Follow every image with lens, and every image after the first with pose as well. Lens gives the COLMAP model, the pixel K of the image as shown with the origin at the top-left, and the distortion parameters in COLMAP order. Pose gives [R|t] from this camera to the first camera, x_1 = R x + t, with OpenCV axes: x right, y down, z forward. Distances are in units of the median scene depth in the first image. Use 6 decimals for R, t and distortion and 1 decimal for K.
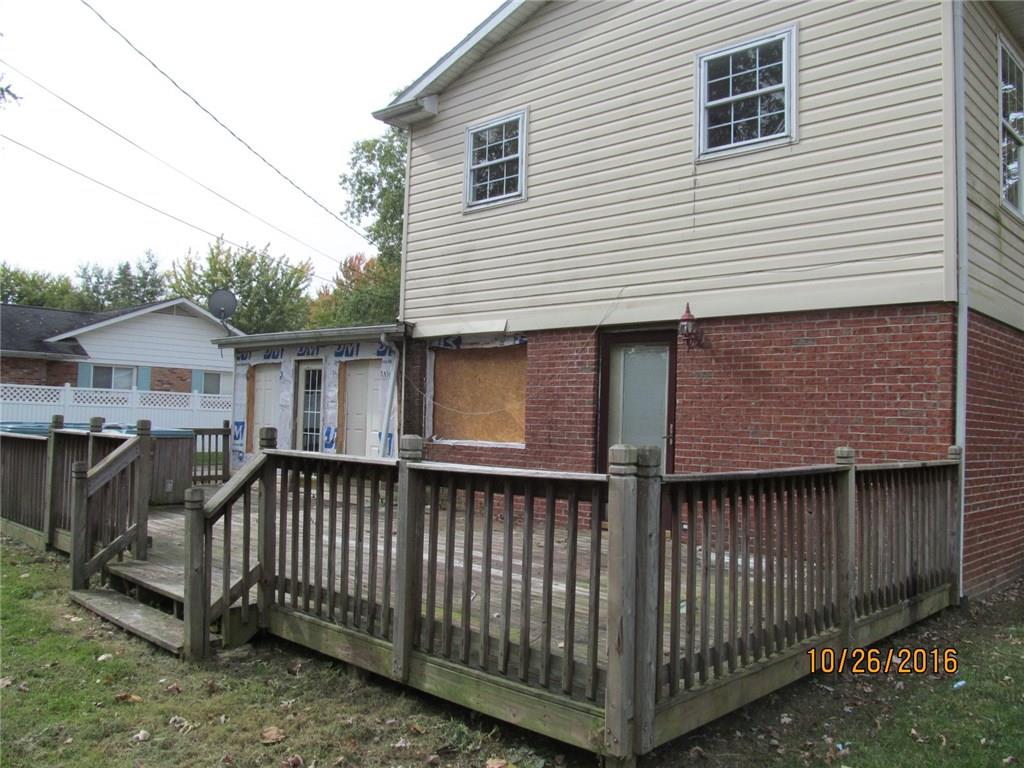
lens RADIAL K [[849.0, 0, 511.8], [0, 849.0, 381.4], [0, 0, 1]] dist [-0.059834, -0.004793]
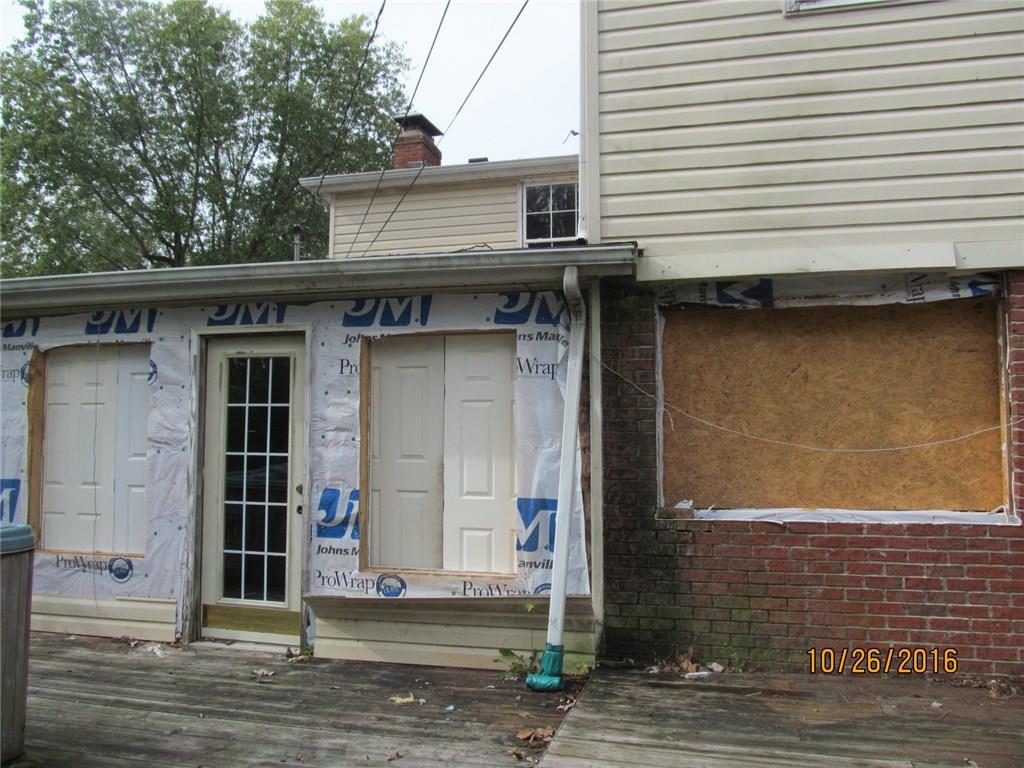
lens RADIAL K [[849.0, 0, 512.4], [0, 849.0, 385.2], [0, 0, 1]] dist [-0.059834, -0.004793]
pose [[0.875760, 0.003117, 0.482736, -0.348280], [0.003511, 0.999912, -0.012826, 0.007171], [-0.482733, 0.012928, 0.875672, 0.583420]]
